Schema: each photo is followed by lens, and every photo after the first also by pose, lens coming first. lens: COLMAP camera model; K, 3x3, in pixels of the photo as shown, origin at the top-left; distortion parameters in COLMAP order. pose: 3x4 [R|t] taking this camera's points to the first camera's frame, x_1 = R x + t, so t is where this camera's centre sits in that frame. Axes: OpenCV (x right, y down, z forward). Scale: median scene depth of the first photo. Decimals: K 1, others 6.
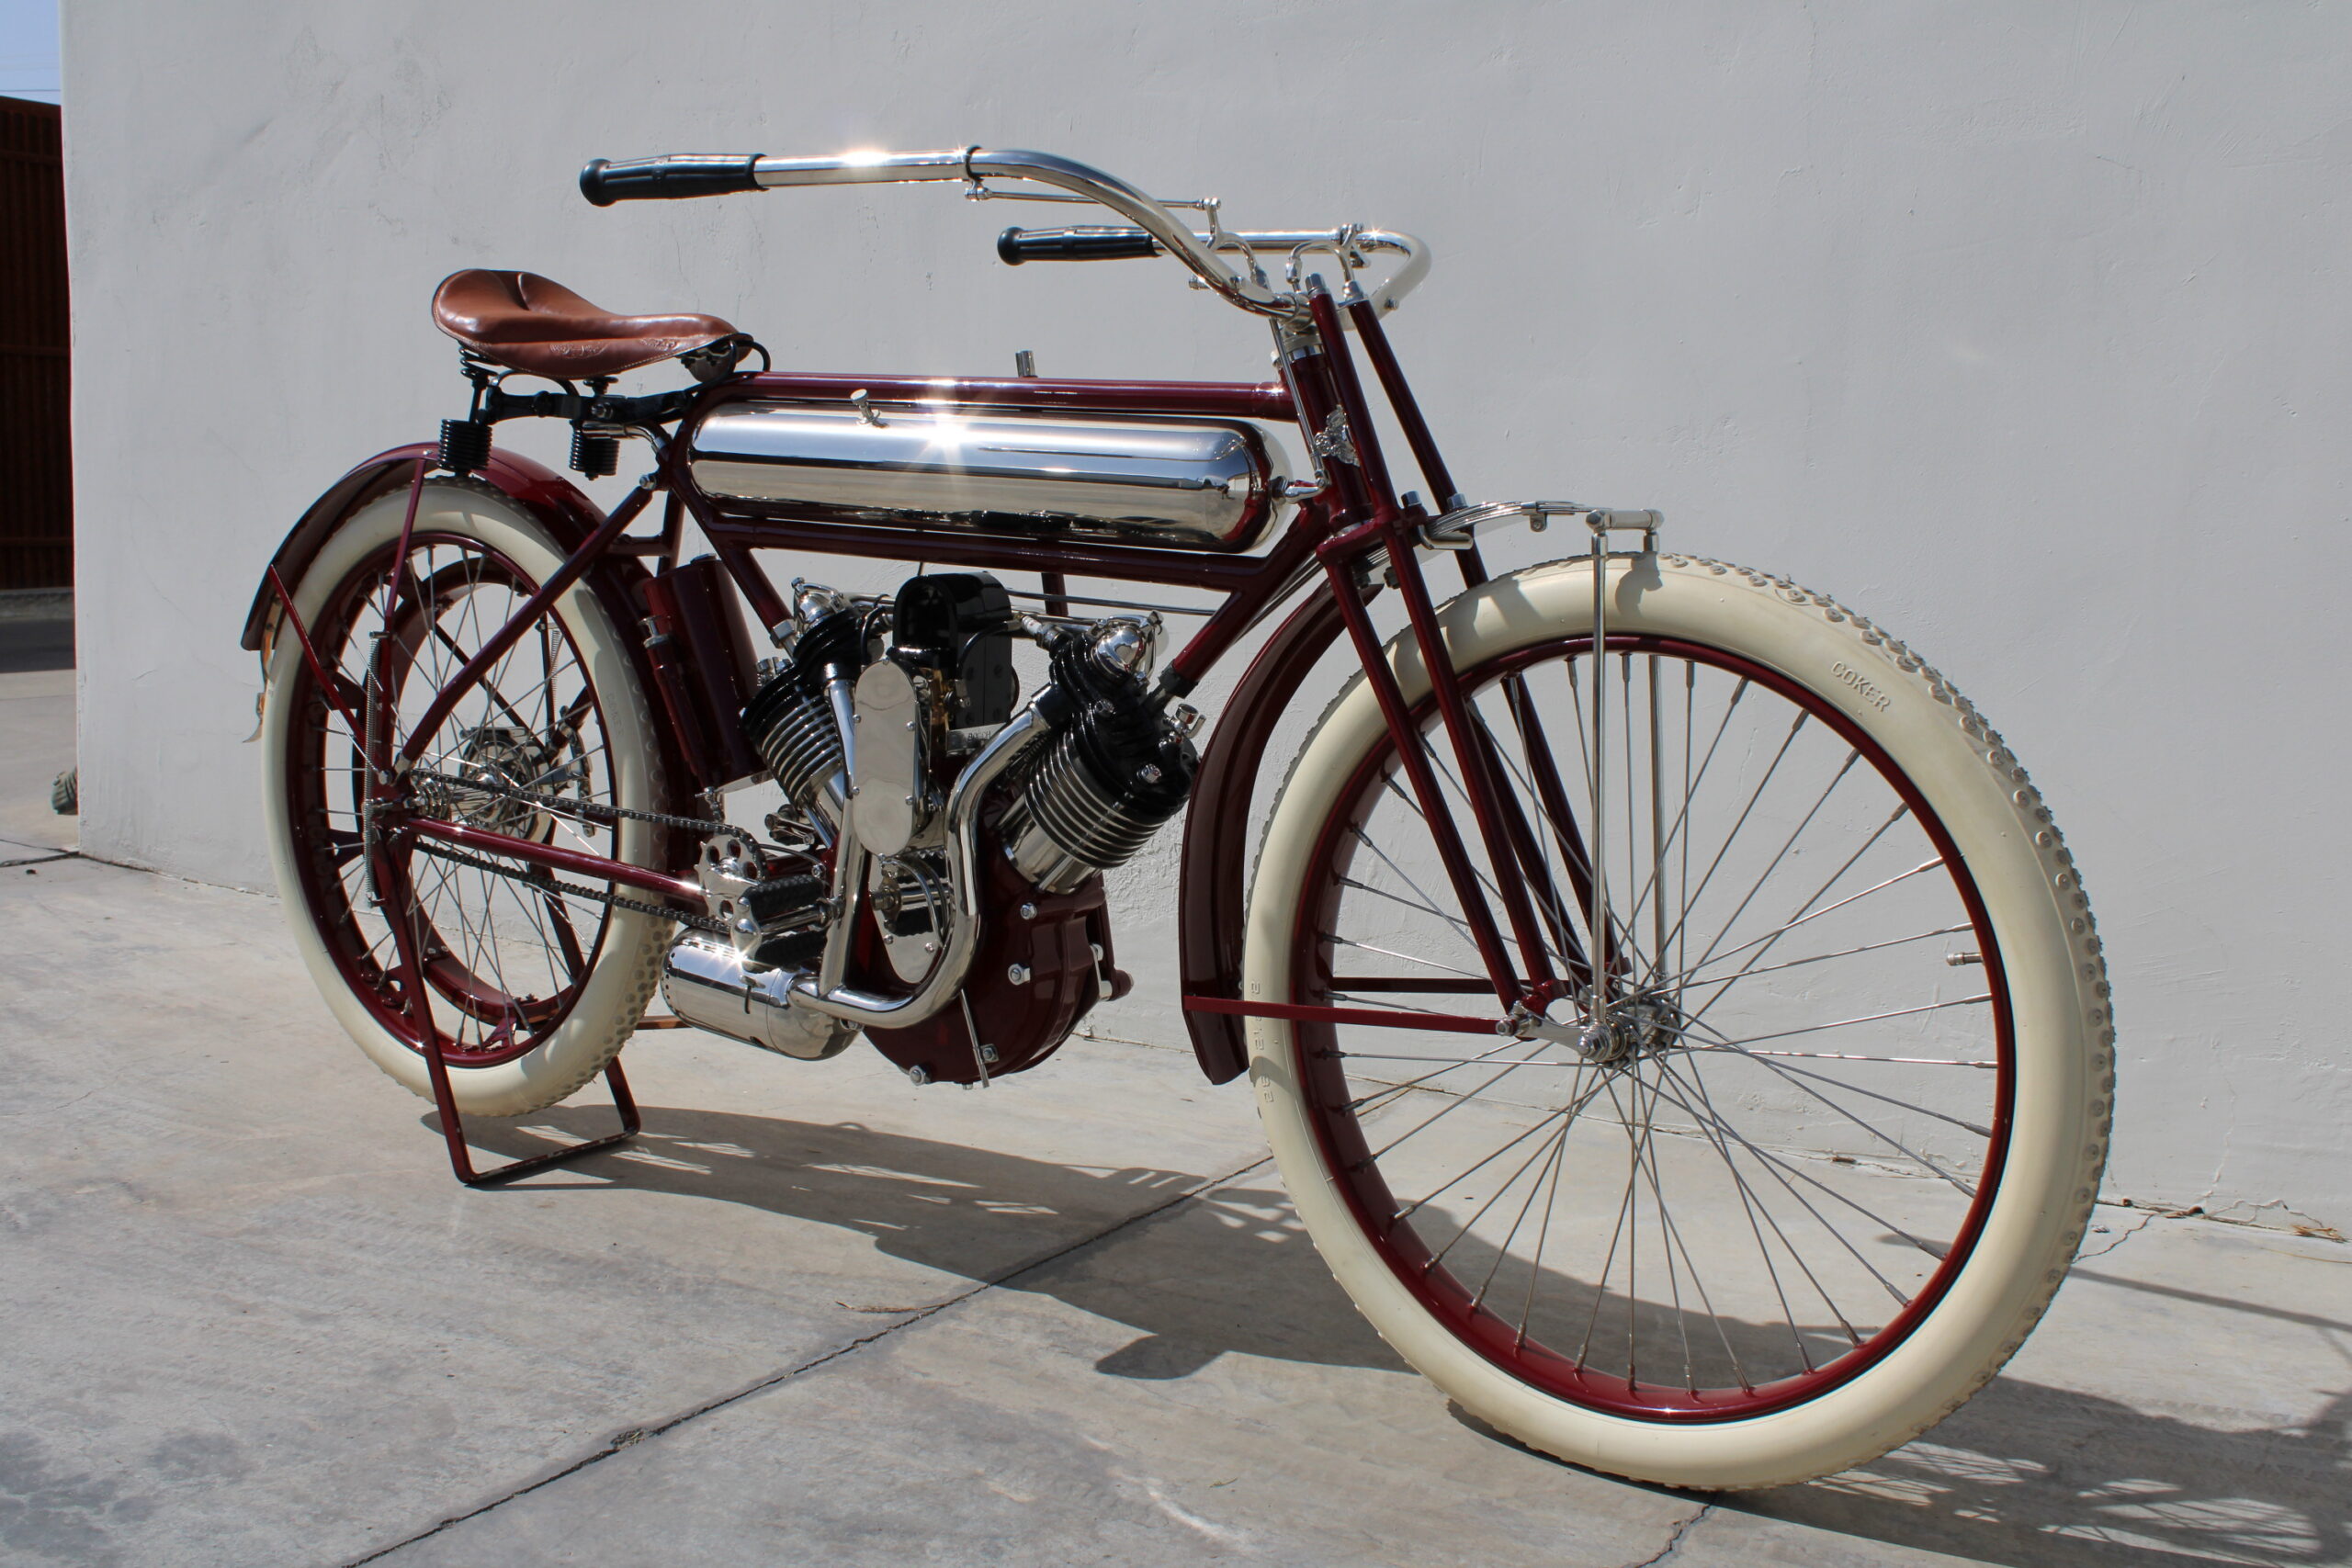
lens RADIAL K [[2324.6, 0, 1174.2], [0, 2324.6, 784.1], [0, 0, 1]] dist [-0.152533, 0.162809]
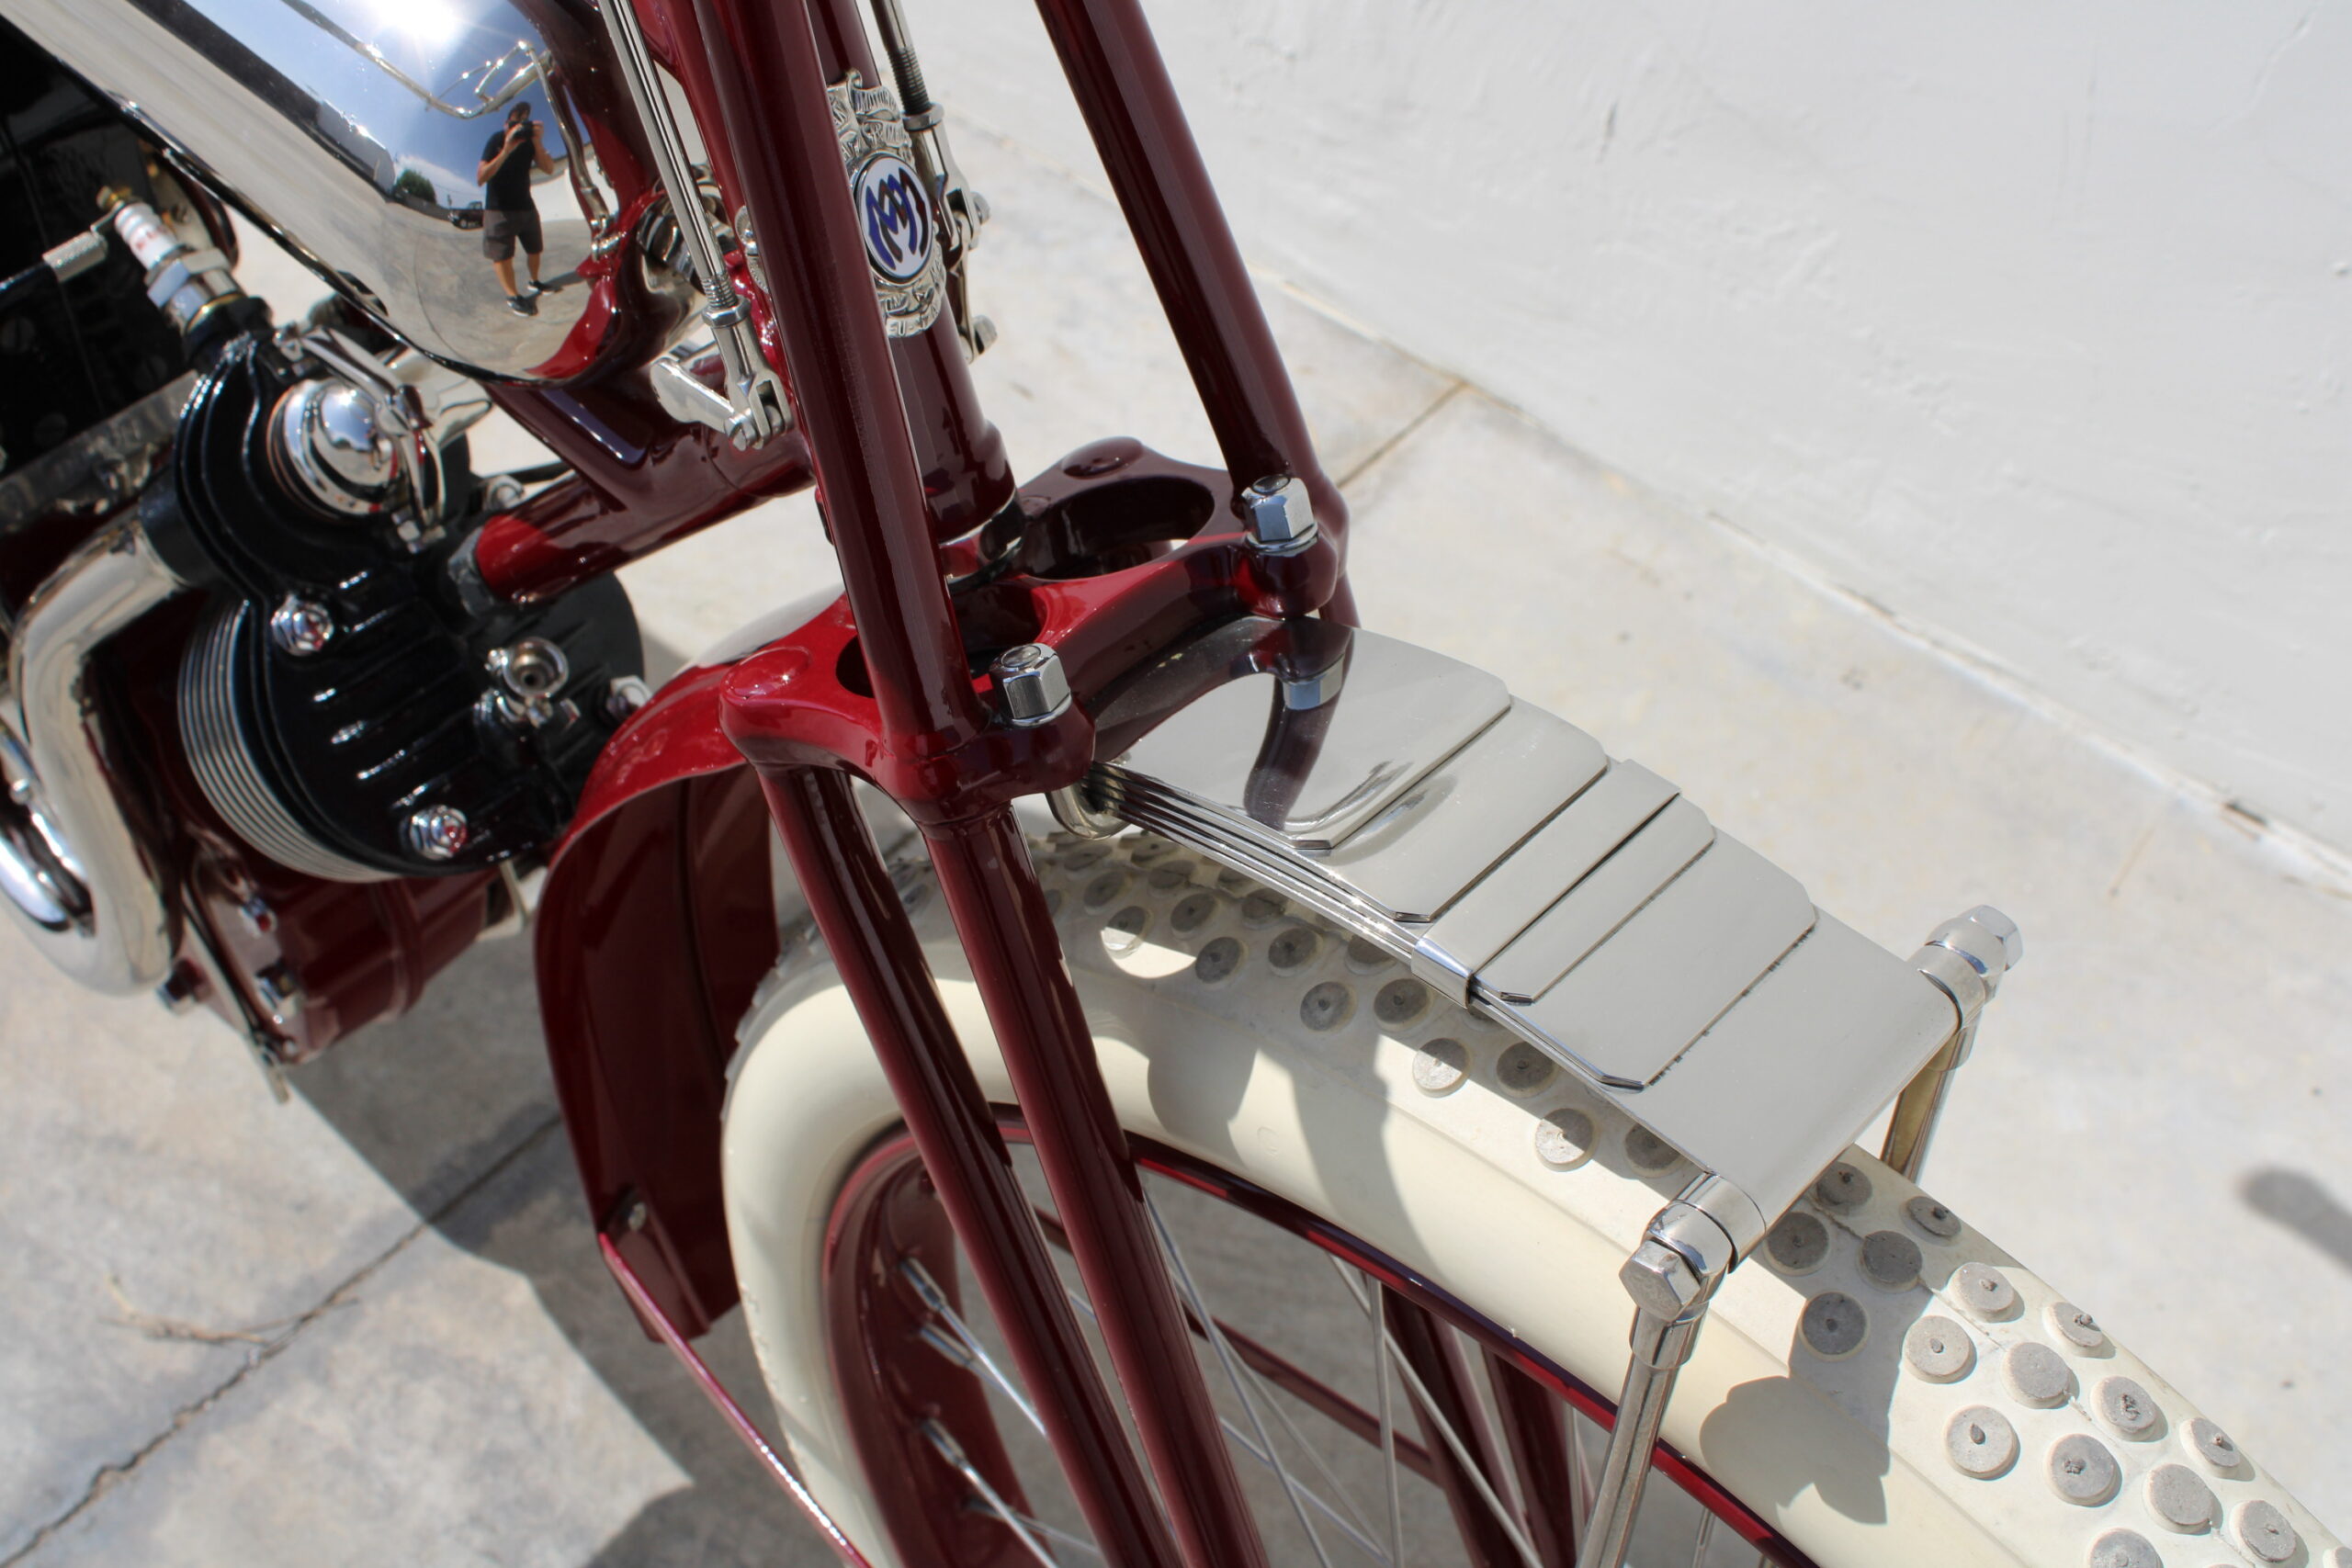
lens RADIAL K [[2689.9, 0, 1142.0], [0, 2689.9, 783.4], [0, 0, 1]] dist [-0.113612, 0.147848]
pose [[0.992111, 0.103246, -0.071112, 0.118752], [-0.032293, 0.758563, 0.650799, -0.266142], [0.121135, -0.643368, 0.755913, 0.684107]]
